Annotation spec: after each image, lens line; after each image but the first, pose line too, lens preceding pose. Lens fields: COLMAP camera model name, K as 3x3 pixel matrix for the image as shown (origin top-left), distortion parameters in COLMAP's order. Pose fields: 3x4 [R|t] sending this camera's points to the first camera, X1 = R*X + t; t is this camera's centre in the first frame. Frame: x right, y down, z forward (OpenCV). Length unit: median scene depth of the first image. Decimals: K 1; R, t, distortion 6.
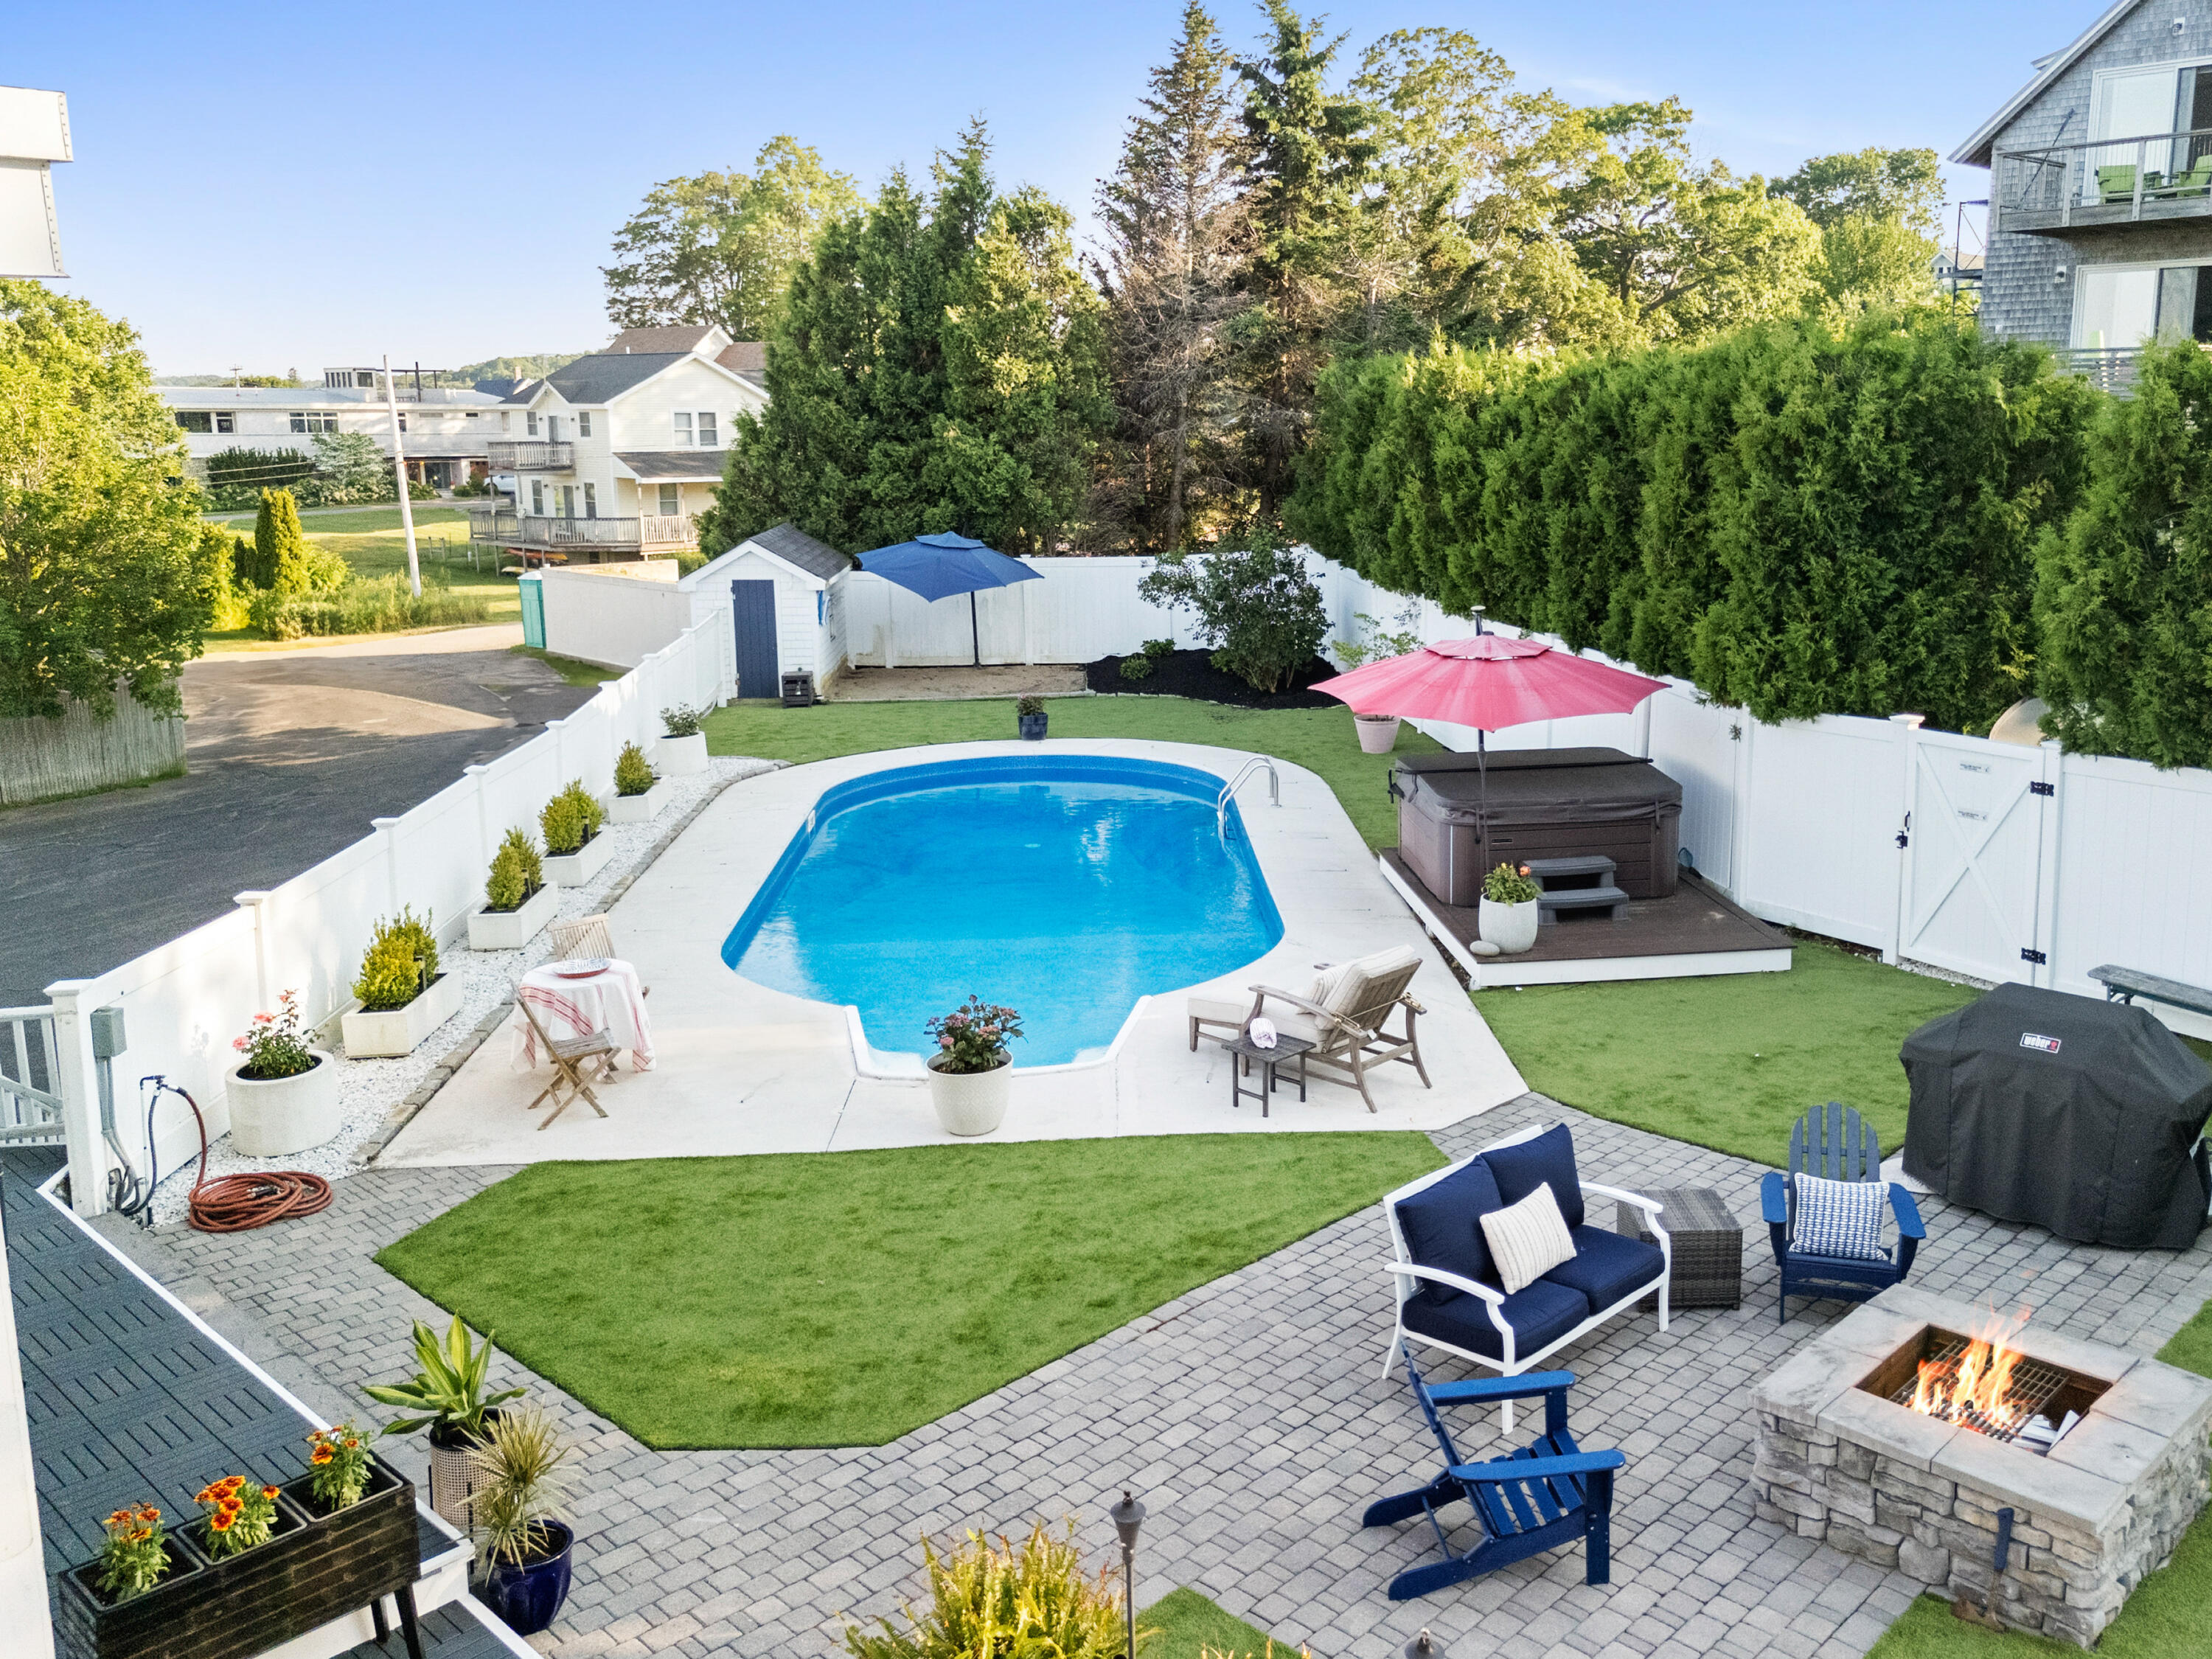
lens RADIAL K [[1819.2, 0, 1217.3], [0, 1819.2, 797.7], [0, 0, 1]] dist [0.086413, -0.101146]
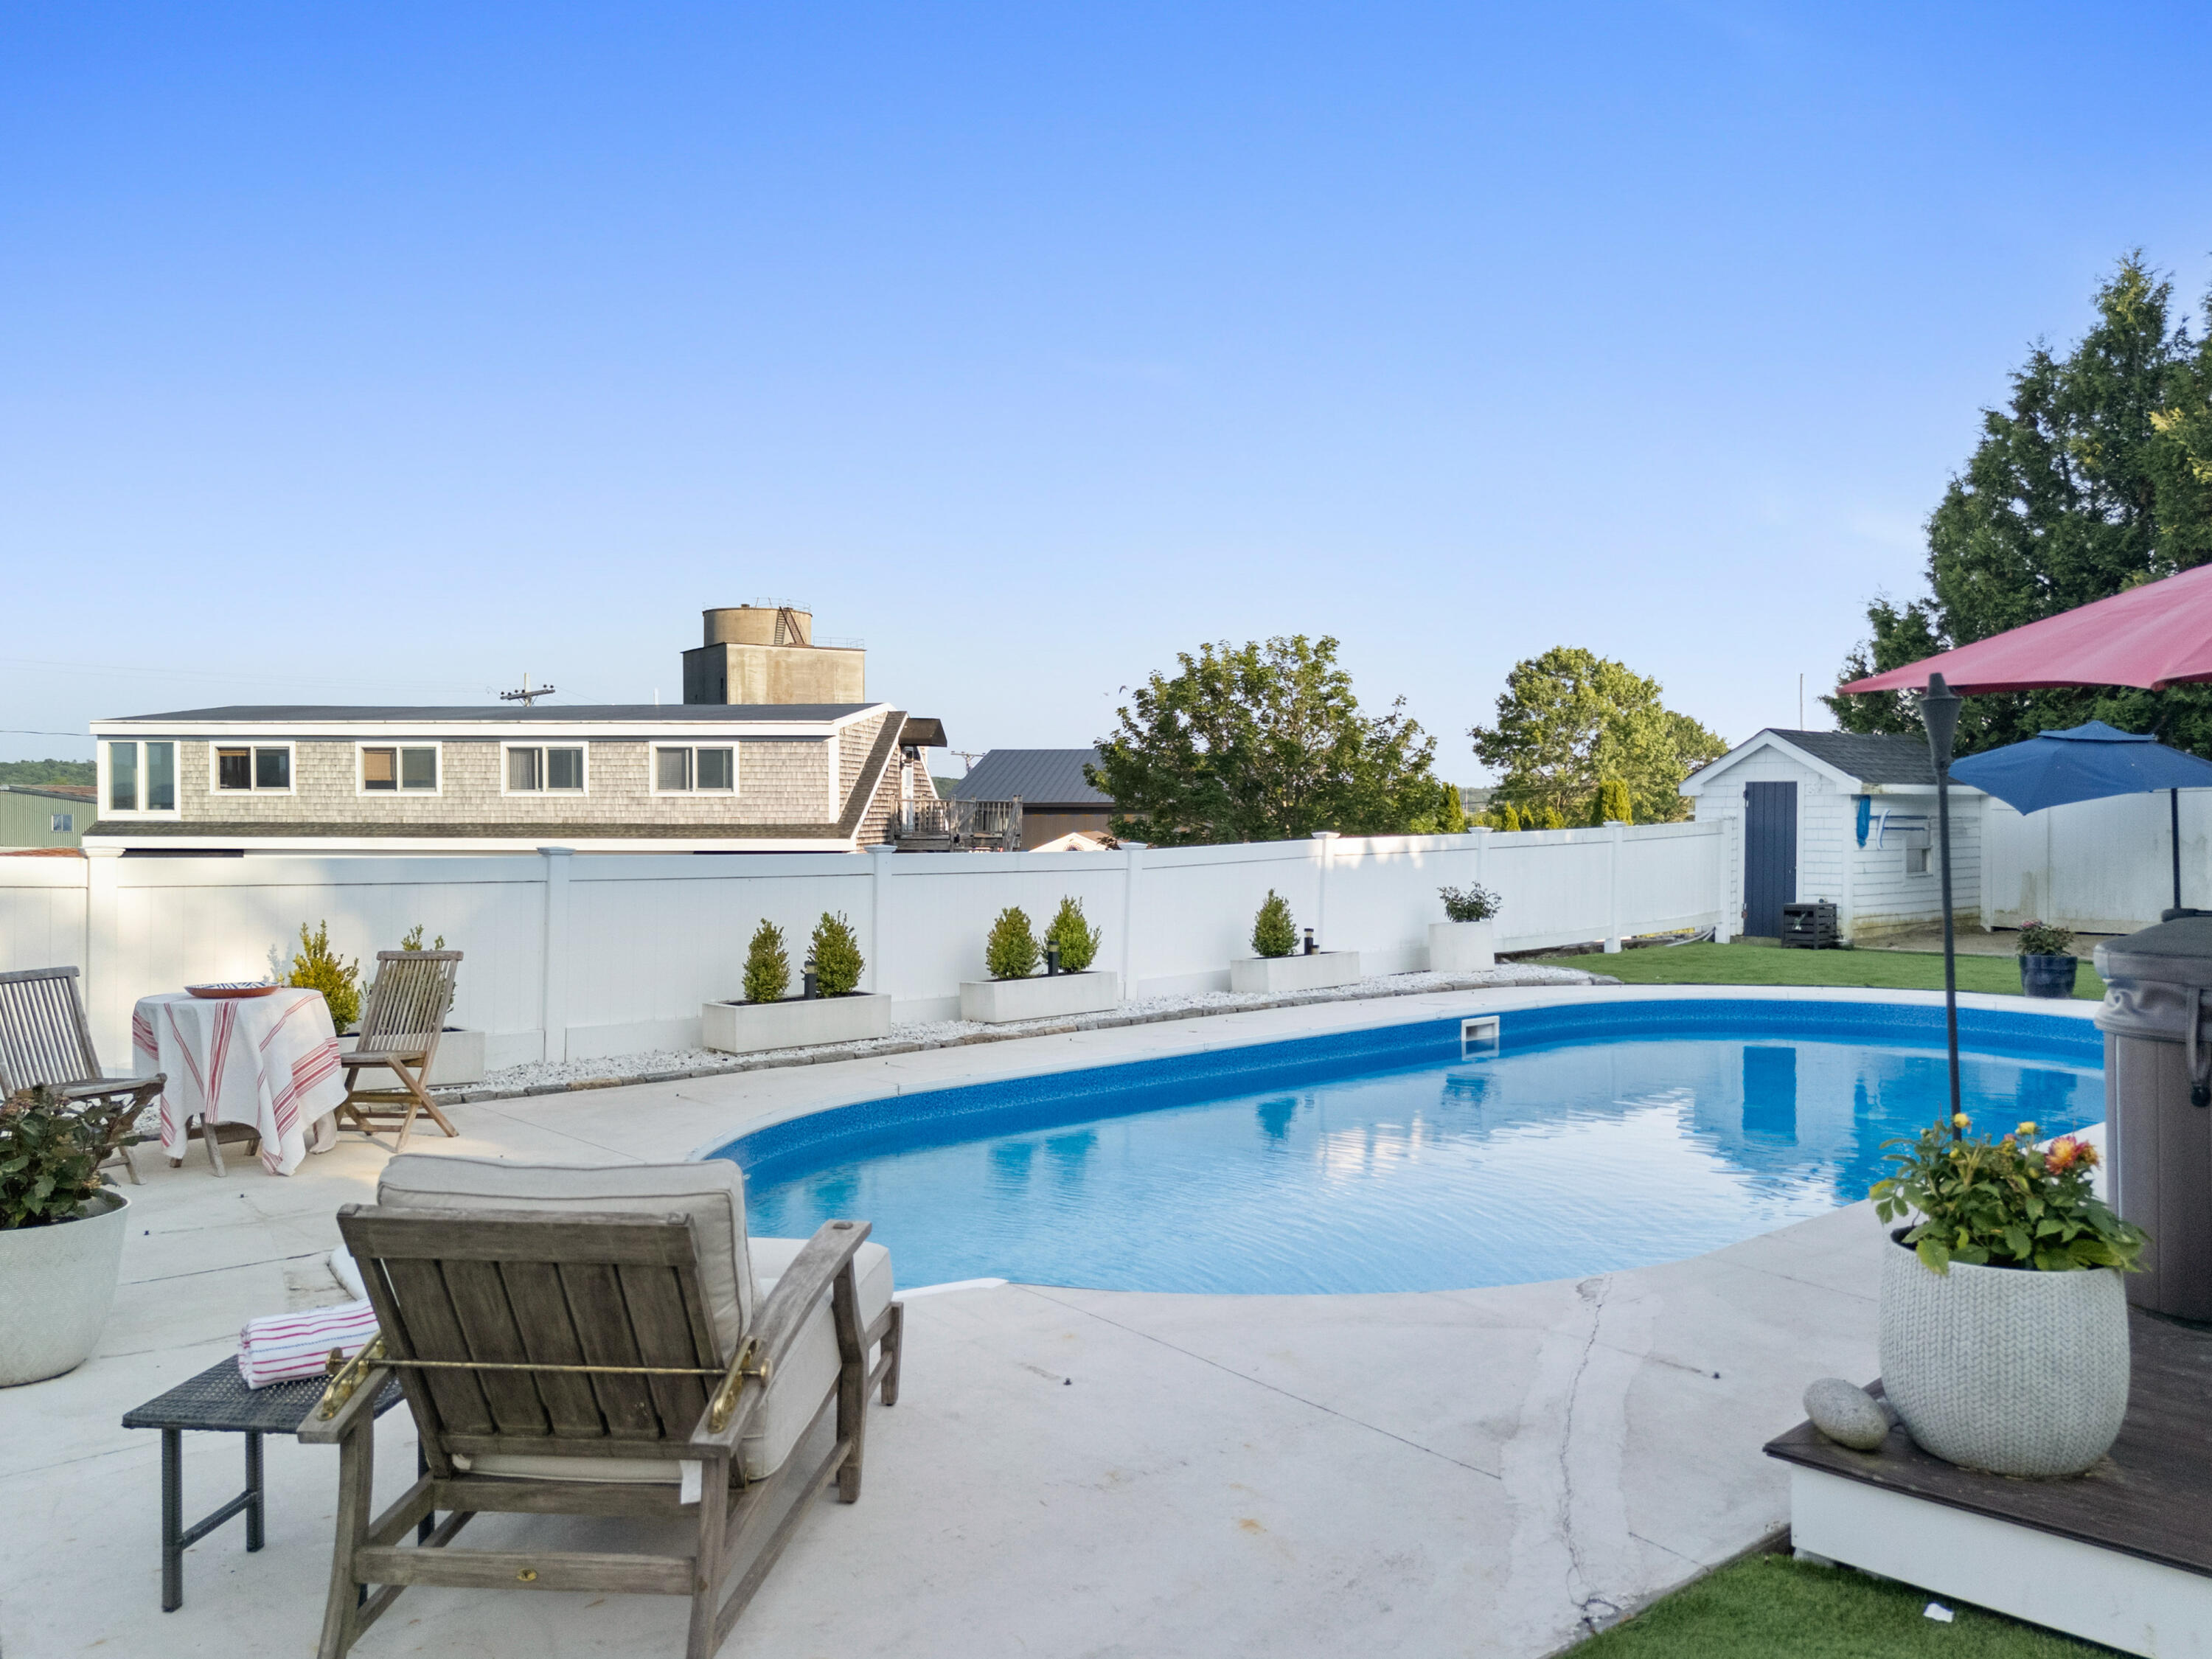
lens RADIAL K [[1637.9, 0, 1105.5], [0, 1637.9, 837.0], [0, 0, 1]] dist [0.092562, -0.091348]
pose [[0.594831, 0.013984, -0.803729, 0.243748], [-0.163942, 0.980944, -0.104265, 0.037789], [0.786956, 0.193785, 0.585788, 0.661451]]
